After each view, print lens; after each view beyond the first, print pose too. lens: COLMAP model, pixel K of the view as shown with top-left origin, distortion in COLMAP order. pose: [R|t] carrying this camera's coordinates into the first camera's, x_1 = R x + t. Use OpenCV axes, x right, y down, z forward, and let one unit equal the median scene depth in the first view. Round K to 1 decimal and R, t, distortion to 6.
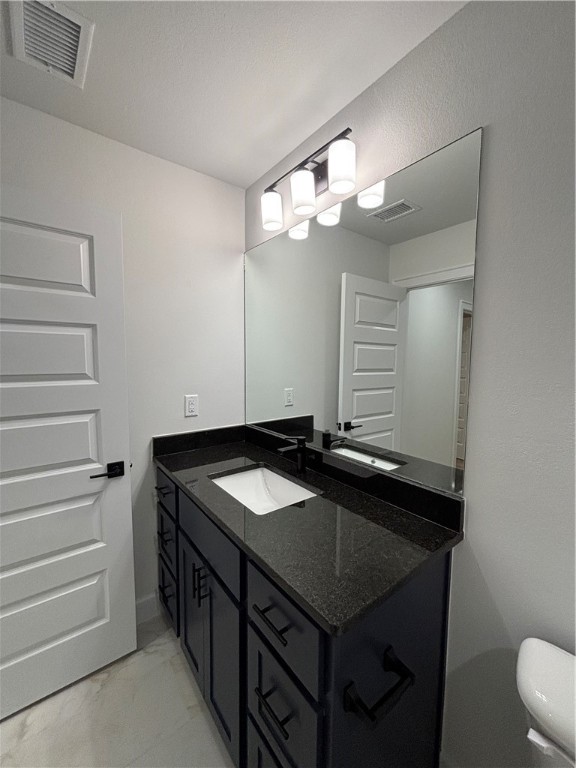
lens RADIAL K [[300.4, 0, 280.9], [0, 300.4, 384.2], [0, 0, 1]] dist [0.012924, -0.000048]
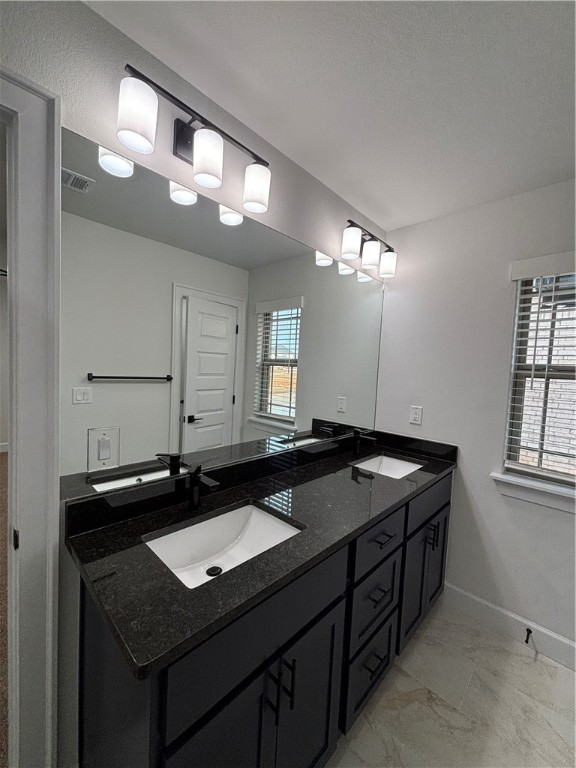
lens RADIAL K [[300.4, 0, 280.9], [0, 300.4, 384.2], [0, 0, 1]] dist [0.012924, -0.000048]
pose [[-0.135941, -0.068861, 0.988321, -0.746115], [0.047340, 0.995990, 0.075907, -0.078963], [-0.989585, 0.057106, -0.132136, 0.878275]]
